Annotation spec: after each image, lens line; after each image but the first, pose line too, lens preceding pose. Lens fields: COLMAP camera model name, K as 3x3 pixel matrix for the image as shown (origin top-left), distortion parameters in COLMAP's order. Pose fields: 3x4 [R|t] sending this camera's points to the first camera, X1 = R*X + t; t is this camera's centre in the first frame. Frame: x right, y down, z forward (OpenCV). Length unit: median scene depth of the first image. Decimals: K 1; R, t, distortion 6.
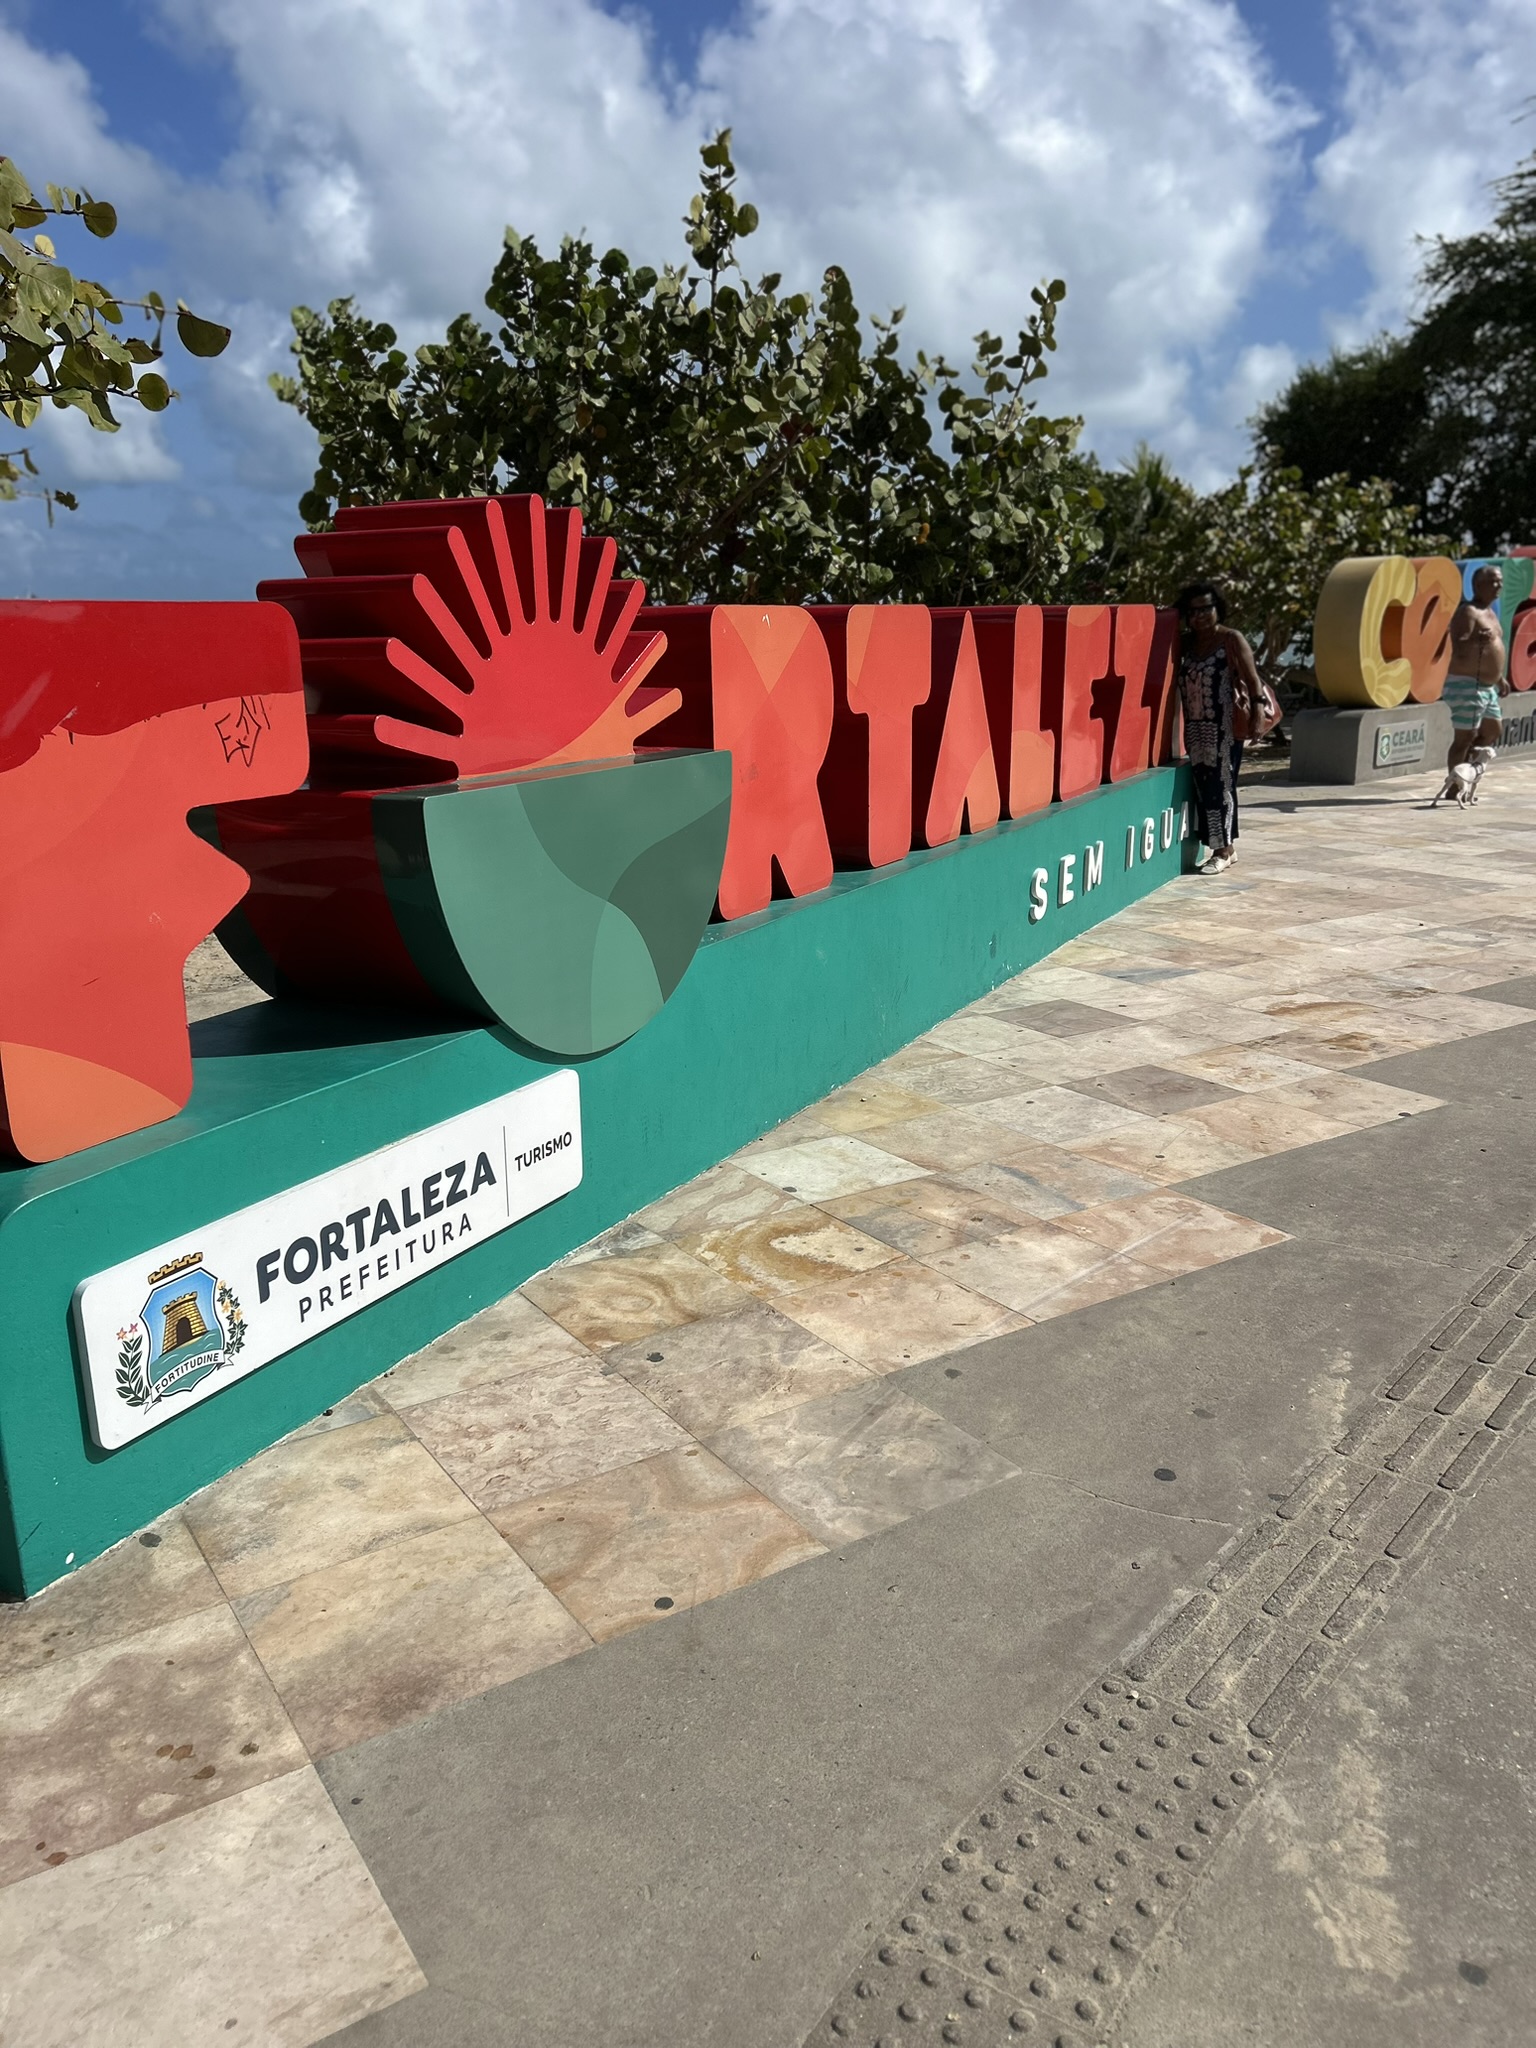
lens RADIAL K [[1533.2, 0, 759.4], [0, 1533.2, 1025.9], [0, 0, 1]] dist [0.055036, -0.076524]
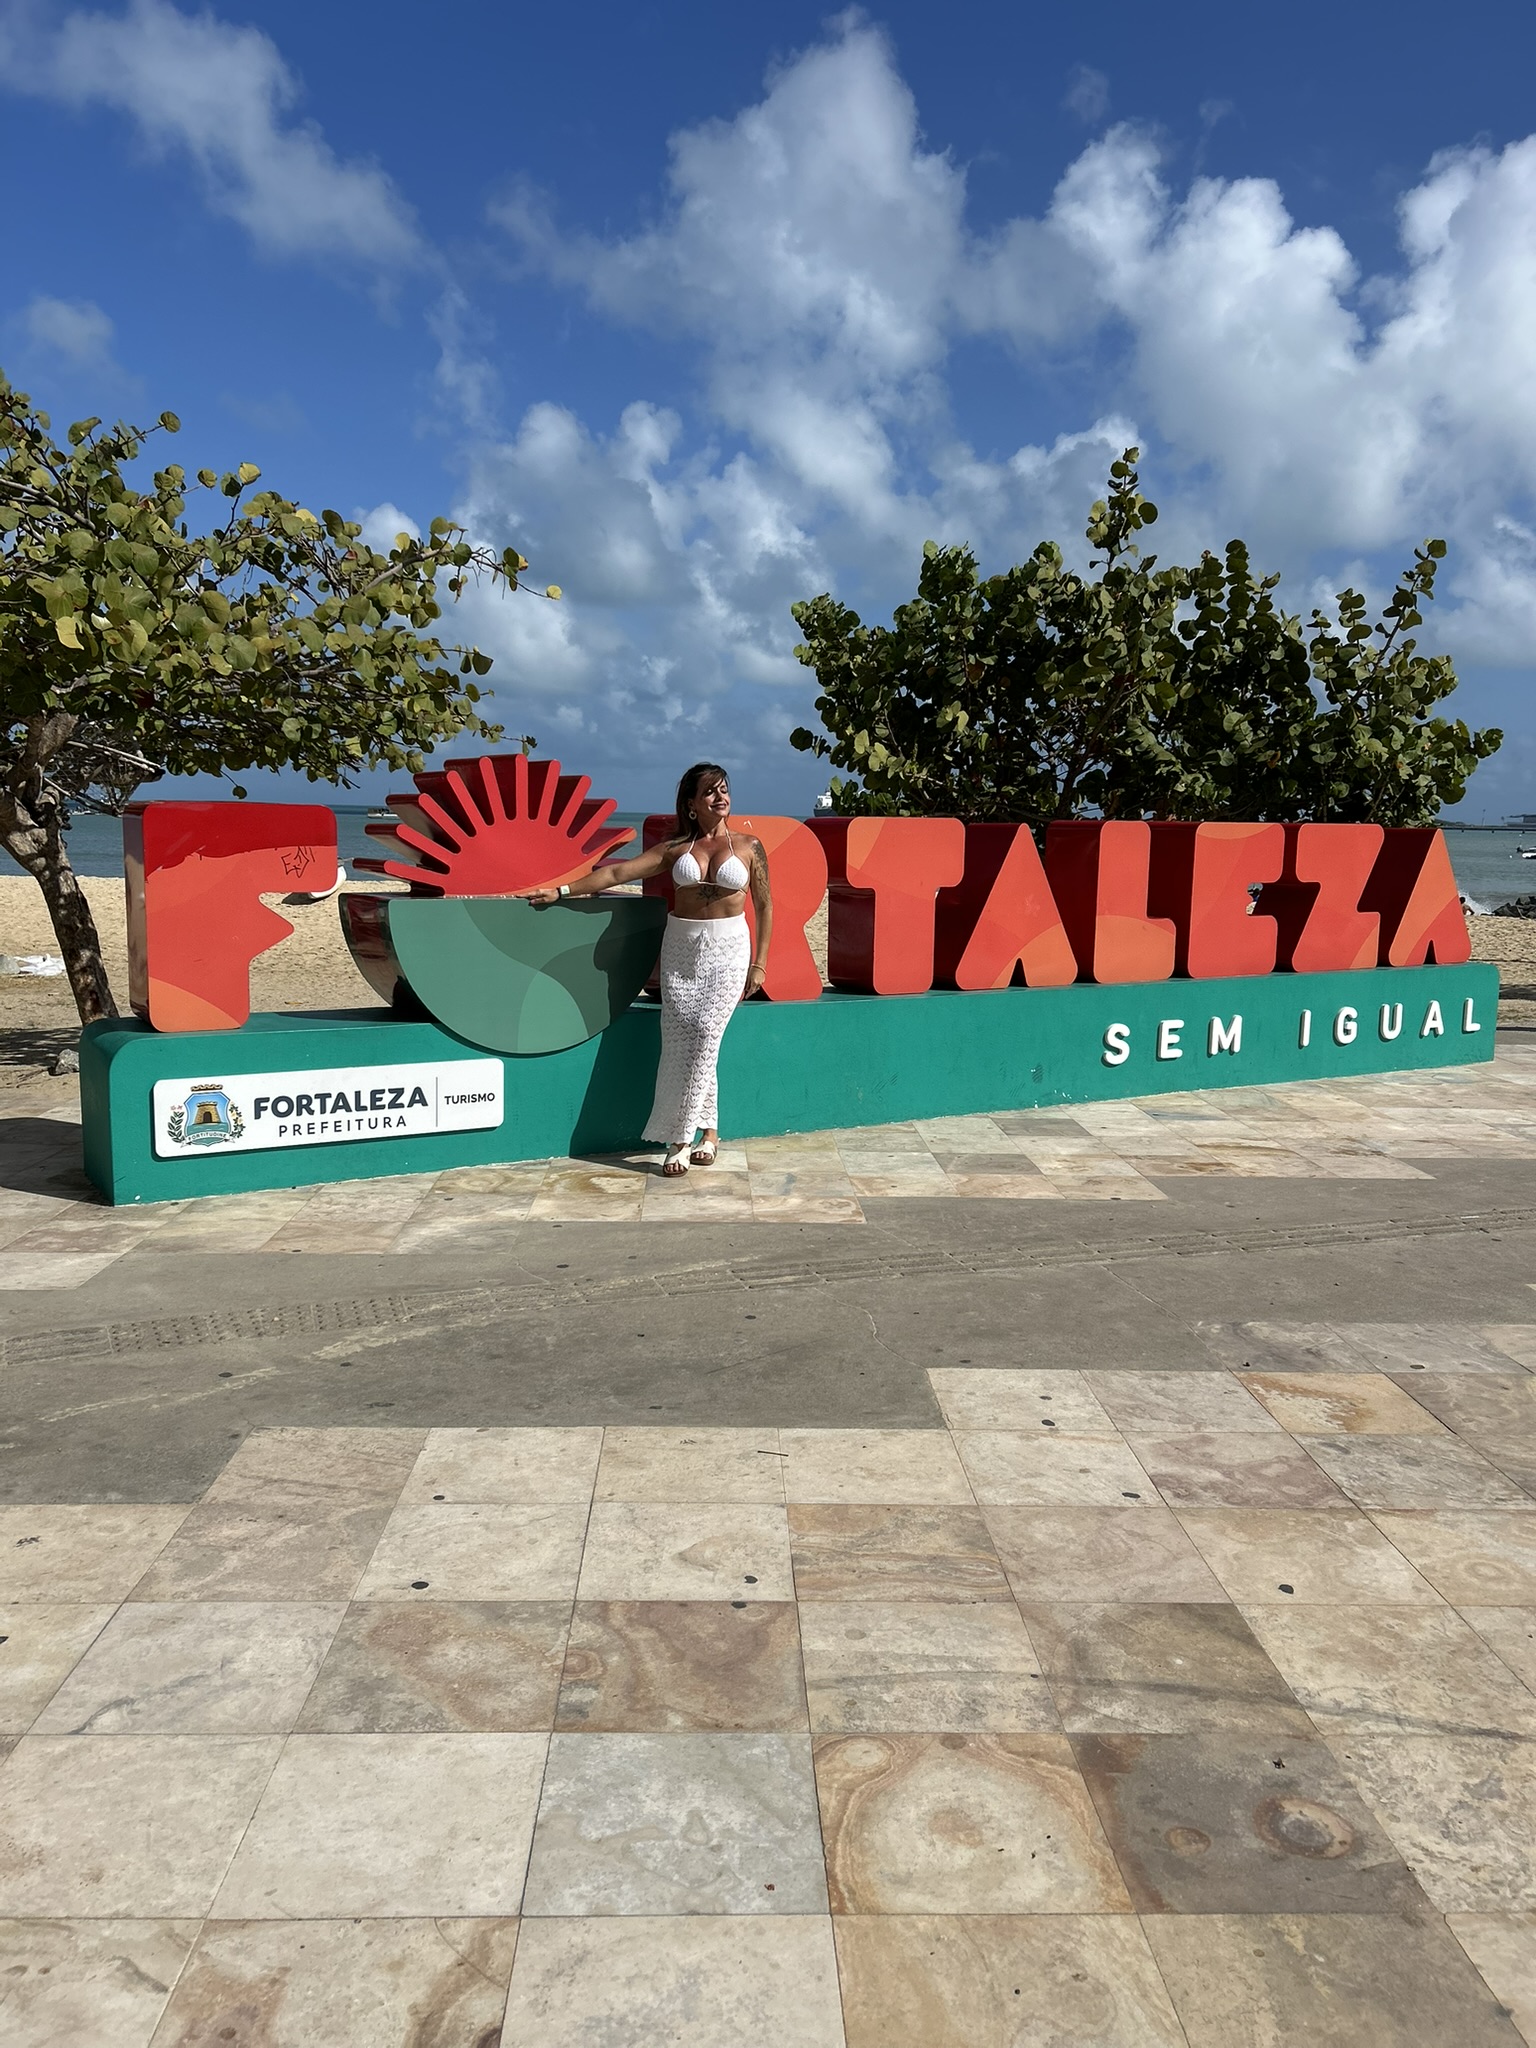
lens RADIAL K [[1527.4, 0, 772.8], [0, 1527.4, 1032.1], [0, 0, 1]] dist [0.094554, -0.212223]
pose [[0.858051, 0.099562, -0.503821, 1.150379], [-0.159142, 0.984286, -0.076523, 0.090915], [0.488285, 0.145840, 0.860412, -0.437023]]
